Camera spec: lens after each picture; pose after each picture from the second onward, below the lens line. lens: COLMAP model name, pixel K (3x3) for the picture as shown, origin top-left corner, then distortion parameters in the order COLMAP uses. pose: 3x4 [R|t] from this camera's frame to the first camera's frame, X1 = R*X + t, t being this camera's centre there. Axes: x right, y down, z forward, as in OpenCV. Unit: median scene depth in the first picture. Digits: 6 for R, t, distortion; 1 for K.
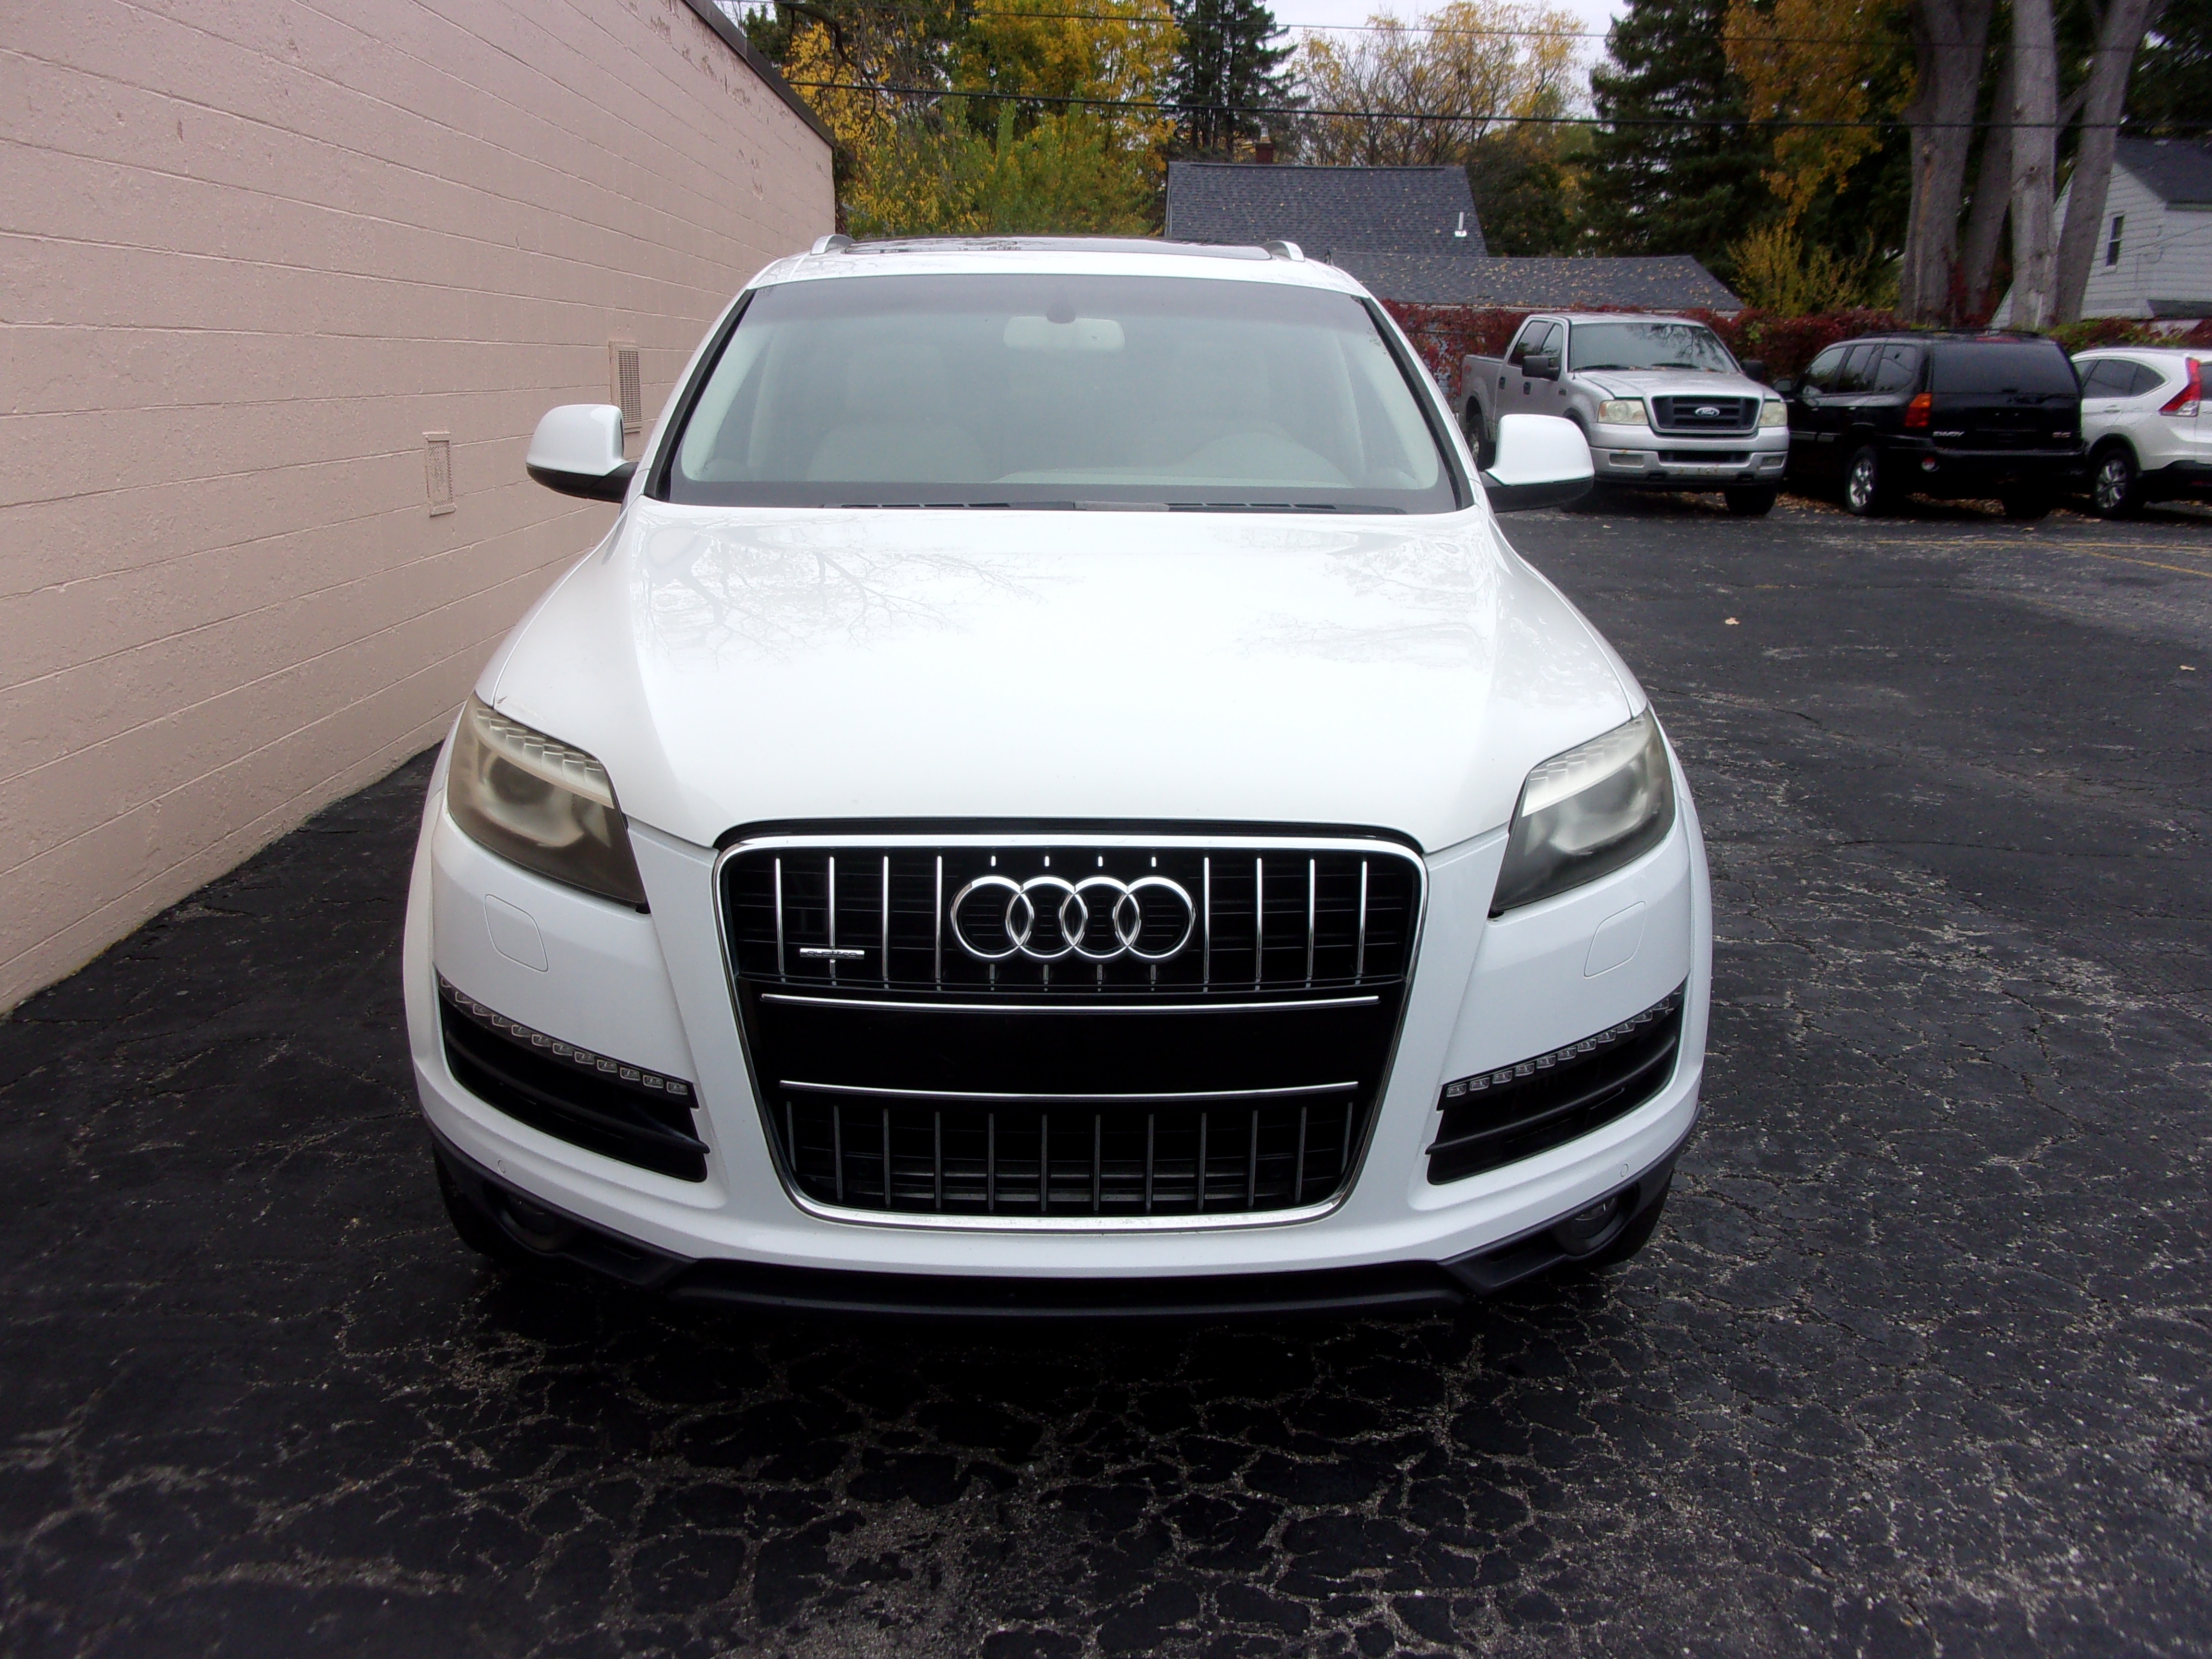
lens RADIAL K [[1847.8, 0, 1056.1], [0, 1847.8, 871.8], [0, 0, 1]] dist [0.022076, -0.048760]
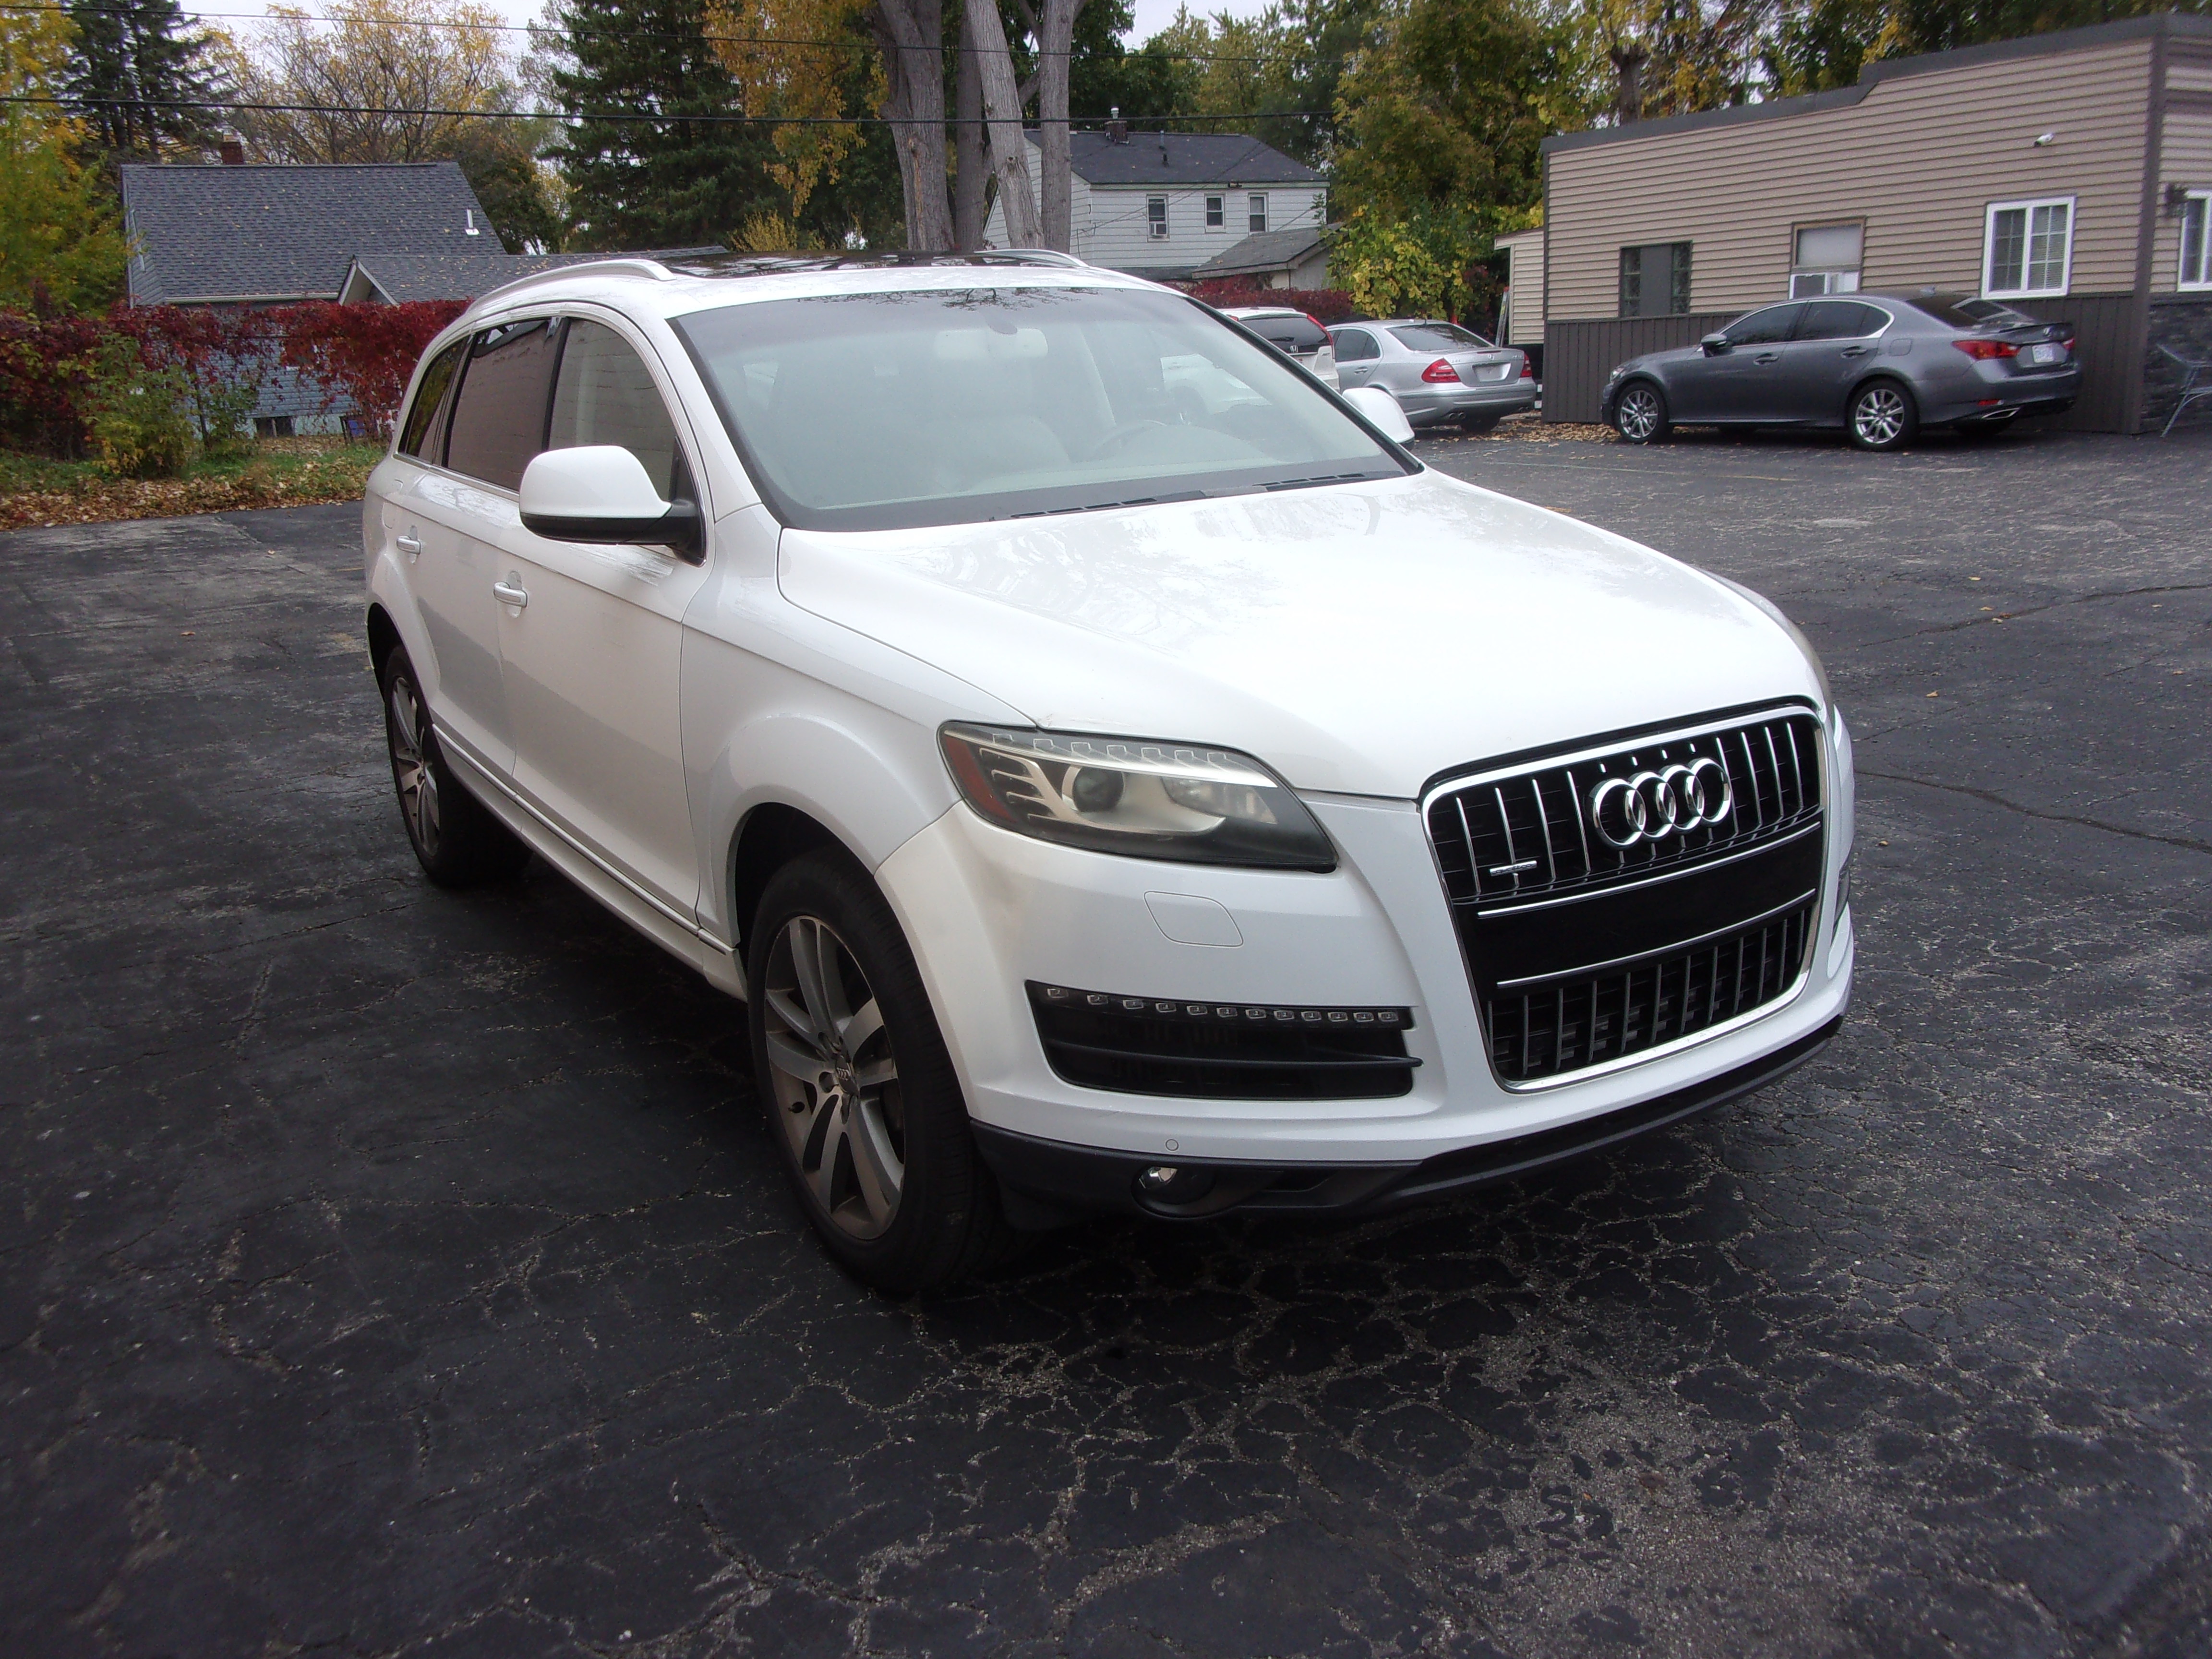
lens RADIAL K [[1847.8, 0, 1077.7], [0, 1847.8, 855.0], [0, 0, 1]] dist [0.022076, -0.048760]
pose [[0.857393, -0.192316, 0.477381, -0.632992], [0.194531, 0.979847, 0.045353, -0.049545], [-0.476483, 0.053980, 0.877525, 0.059303]]
